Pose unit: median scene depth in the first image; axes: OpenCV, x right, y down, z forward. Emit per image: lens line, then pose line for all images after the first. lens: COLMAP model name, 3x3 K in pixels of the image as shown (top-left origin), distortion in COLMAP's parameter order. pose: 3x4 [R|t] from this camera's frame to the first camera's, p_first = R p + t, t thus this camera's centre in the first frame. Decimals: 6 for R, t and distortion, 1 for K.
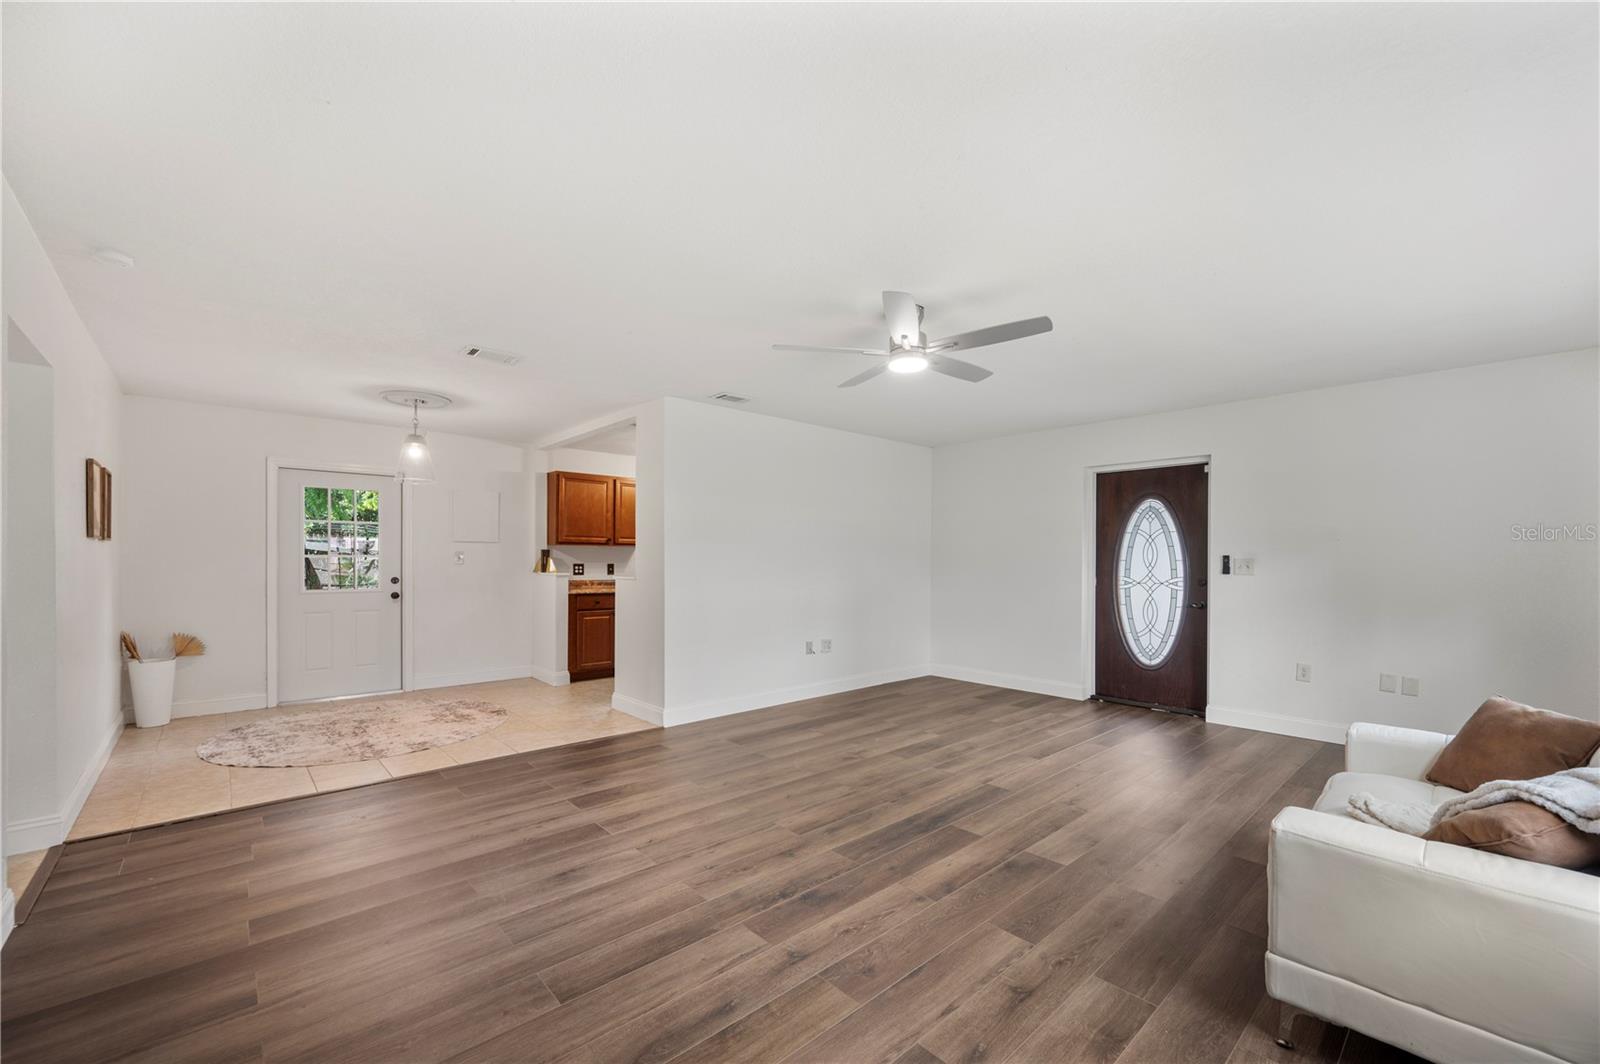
lens RADIAL K [[620.6, 0, 801.0], [0, 620.6, 559.9], [0, 0, 1]] dist [0.000158, 0.000030]
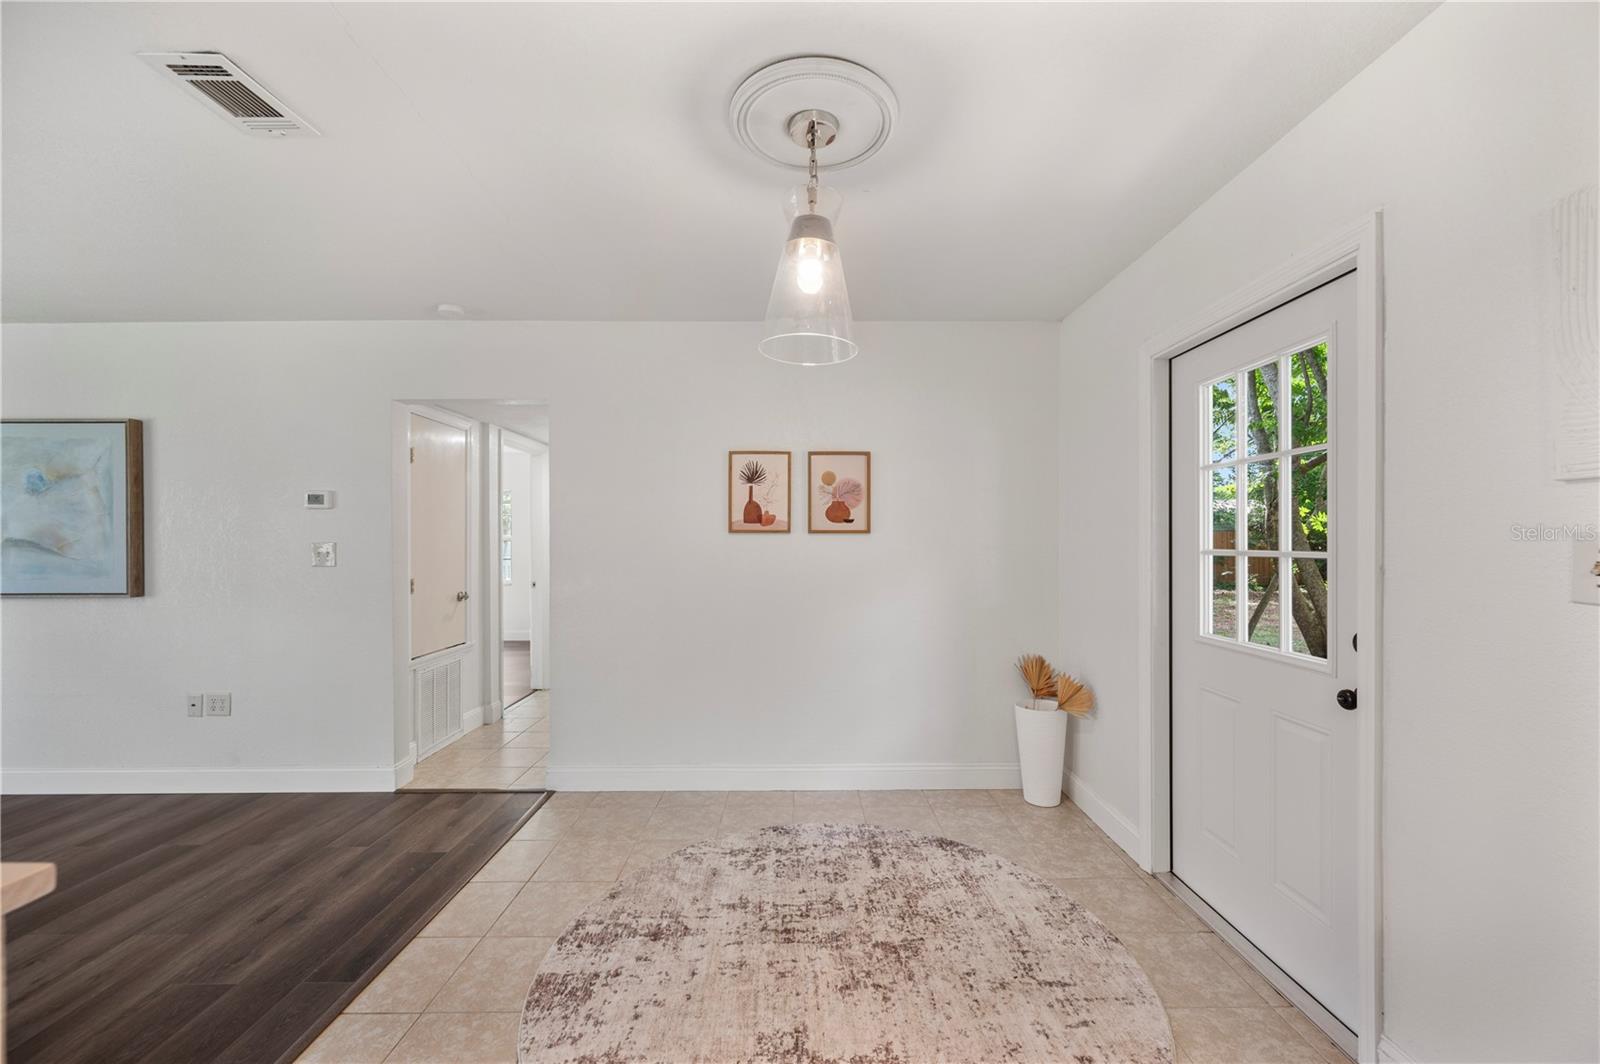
lens RADIAL K [[629.8, 0, 802.1], [0, 629.8, 540.2], [0, 0, 1]] dist [-0.000843, 0.000038]
pose [[-0.675686, -0.003812, -0.737179, -0.356936], [0.002099, 0.999973, -0.007095, -0.015175], [0.737186, -0.006341, -0.675660, 1.290685]]
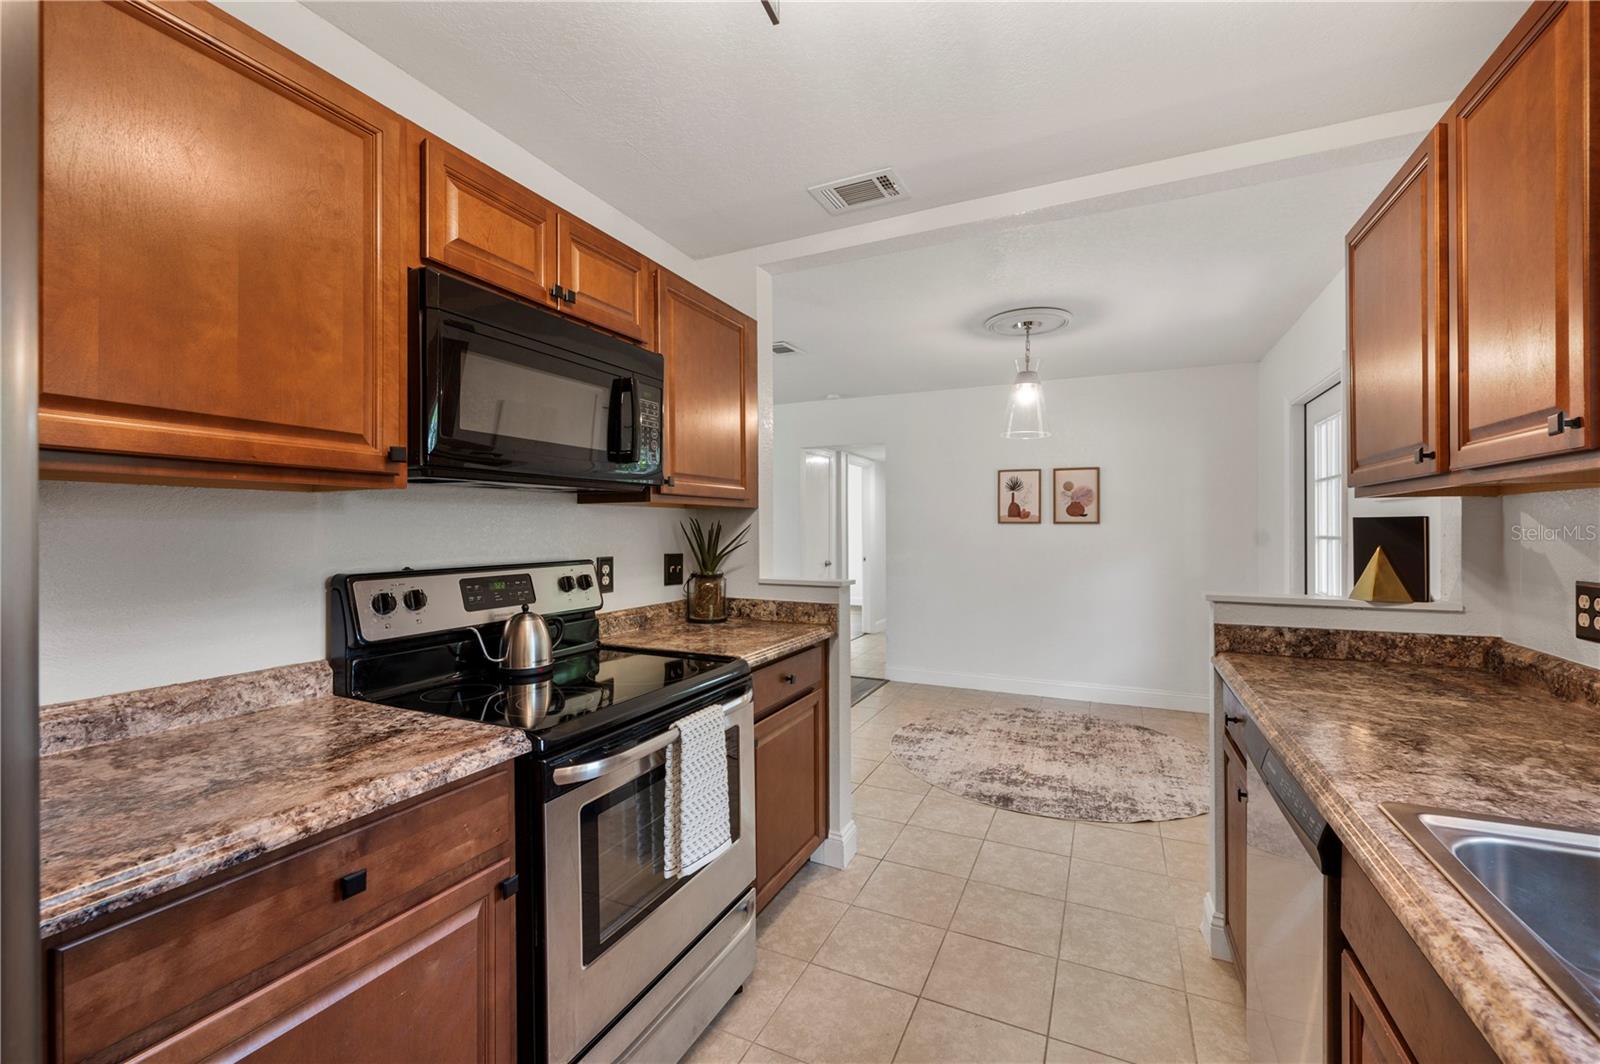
lens RADIAL K [[645.6, 0, 809.5], [0, 645.6, 526.7], [0, 0, 1]] dist [0.011777, 0.000007]
pose [[-0.926392, -0.004826, -0.376528, -0.093787], [-0.001656, 0.999960, -0.008743, -0.012941], [0.376556, -0.007476, -0.926364, 1.673792]]
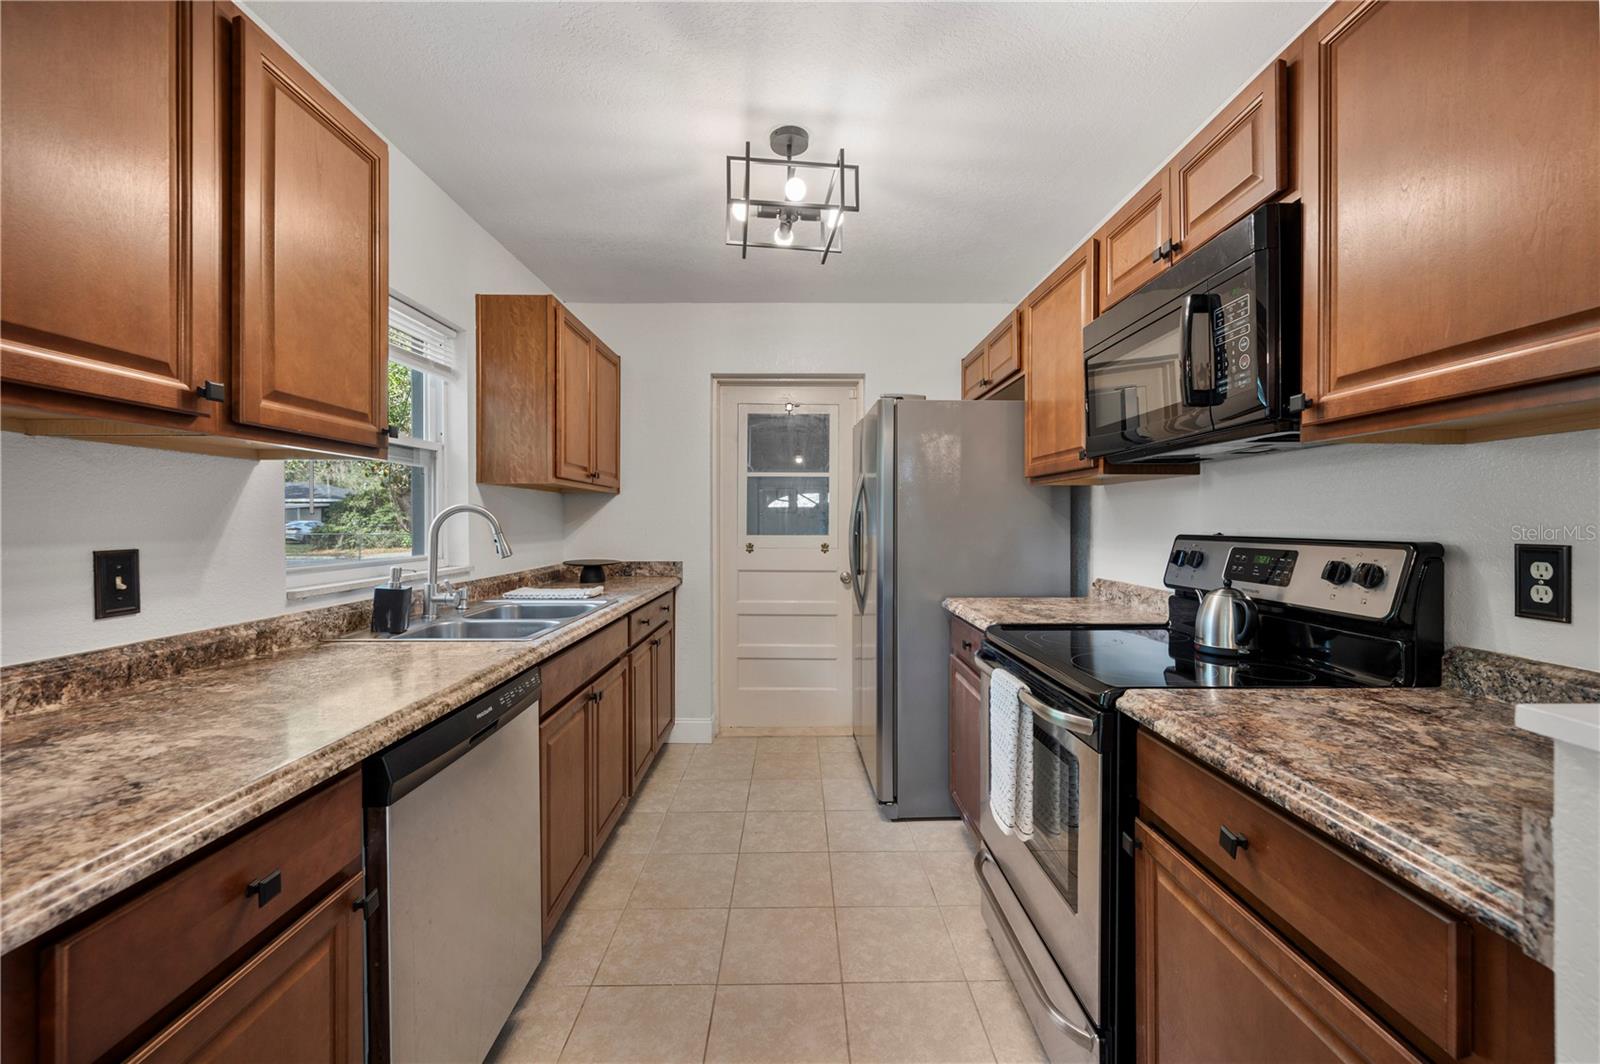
lens RADIAL K [[633.2, 0, 809.0], [0, 633.2, 522.3], [0, 0, 1]] dist [0.000528, 0.000024]
pose [[0.663267, -0.007683, 0.748343, -0.494542], [0.001537, 0.999959, 0.008904, -0.004253], [-0.748381, -0.004755, 0.663252, 1.193080]]
